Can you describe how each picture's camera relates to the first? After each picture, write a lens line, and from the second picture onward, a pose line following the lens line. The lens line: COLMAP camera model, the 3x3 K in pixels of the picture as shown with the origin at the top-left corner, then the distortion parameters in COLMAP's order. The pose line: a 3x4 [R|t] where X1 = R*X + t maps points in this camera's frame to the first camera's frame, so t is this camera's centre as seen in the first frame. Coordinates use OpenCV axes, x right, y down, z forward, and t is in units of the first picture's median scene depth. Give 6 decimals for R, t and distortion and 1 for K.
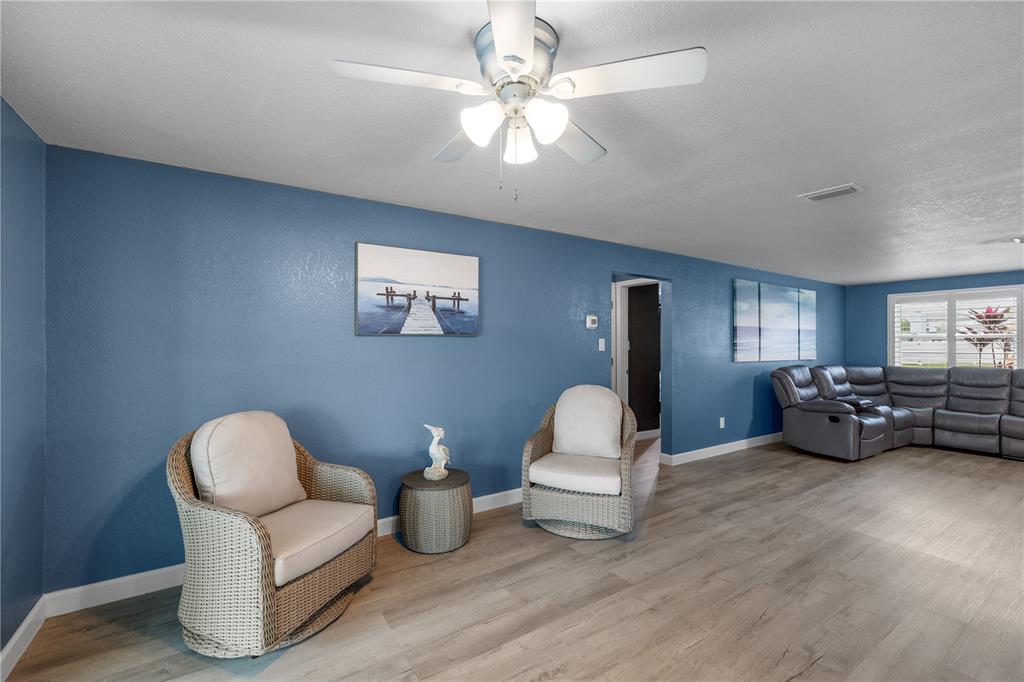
lens RADIAL K [[431.7, 0, 512.0], [0, 431.7, 341.0], [0, 0, 1]] dist [0.001920, 0.000123]
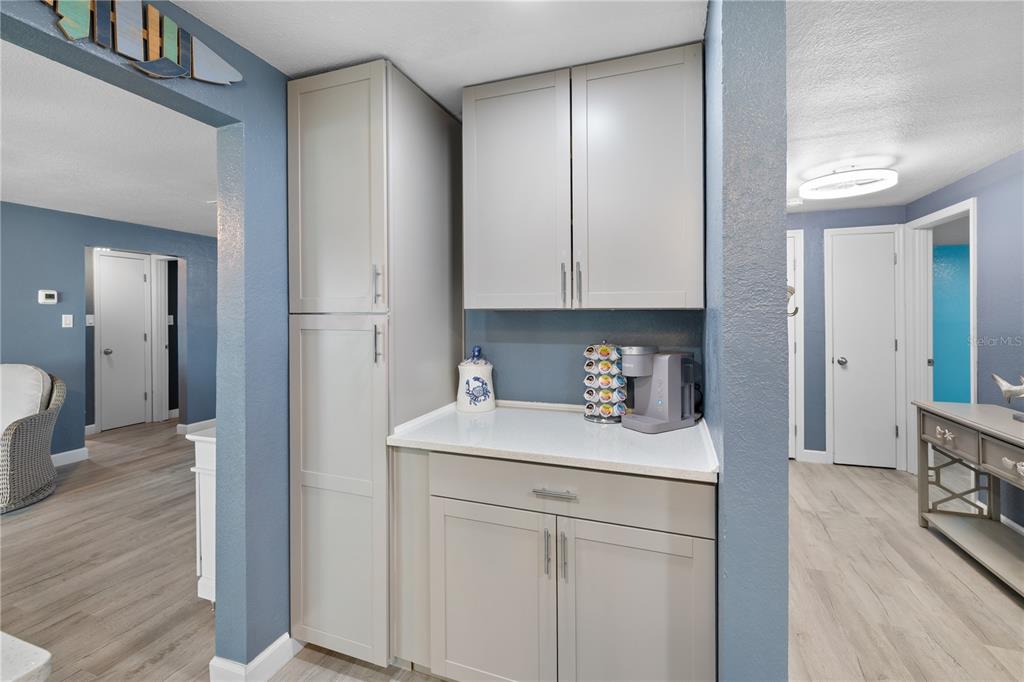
lens RADIAL K [[441.9, 0, 509.2], [0, 441.9, 320.2], [0, 0, 1]] dist [0.000877, 0.000348]
pose [[0.801453, -0.008005, 0.598004, 0.551224], [-0.004024, 0.999816, 0.018778, -0.020916], [-0.598044, -0.017456, 0.801273, -0.508116]]
